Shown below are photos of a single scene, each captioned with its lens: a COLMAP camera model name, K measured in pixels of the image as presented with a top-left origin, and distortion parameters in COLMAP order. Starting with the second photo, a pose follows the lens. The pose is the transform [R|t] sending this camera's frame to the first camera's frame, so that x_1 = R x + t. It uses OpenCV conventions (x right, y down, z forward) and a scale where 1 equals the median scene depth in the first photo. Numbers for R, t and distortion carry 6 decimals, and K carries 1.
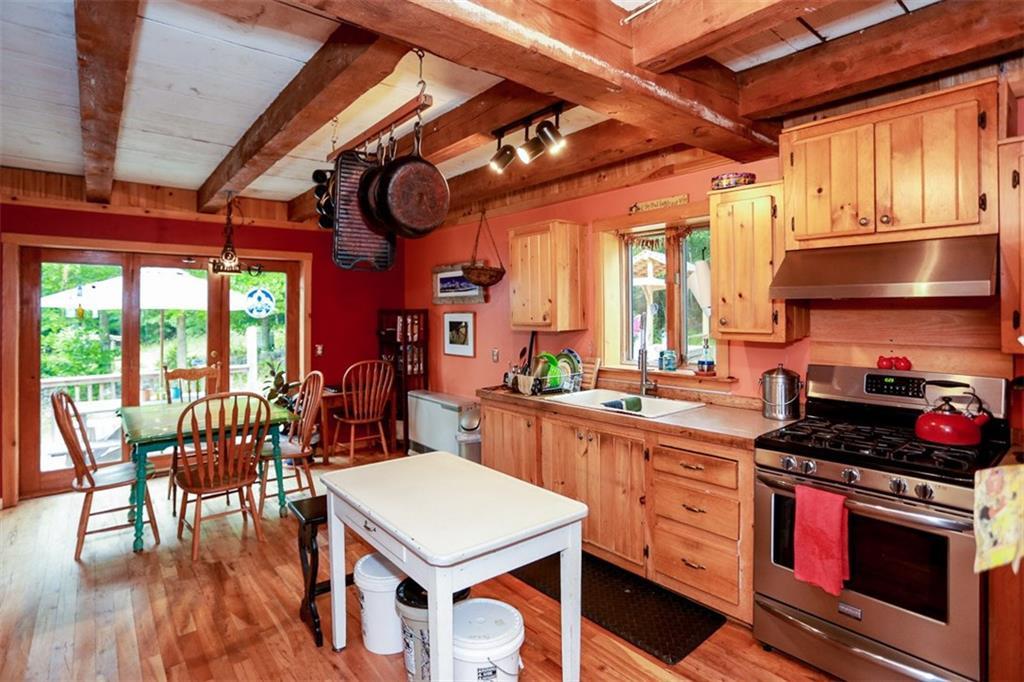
lens RADIAL K [[558.1, 0, 512.0], [0, 558.1, 308.6], [0, 0, 1]] dist [0.000688, 0.000237]
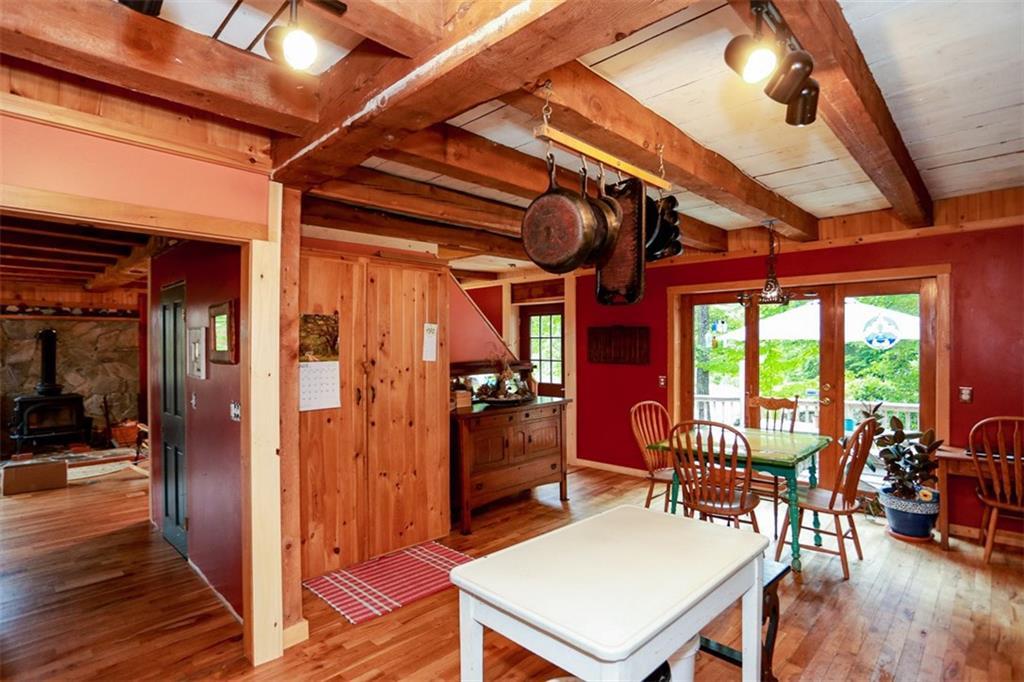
lens RADIAL K [[564.3, 0, 510.1], [0, 564.3, 326.8], [0, 0, 1]] dist [-0.002533, 0.000581]
pose [[0.144946, -0.023394, -0.989163, 0.556106], [0.008026, 0.999715, -0.022468, -0.005525], [0.989407, -0.004682, 0.145092, 0.539389]]
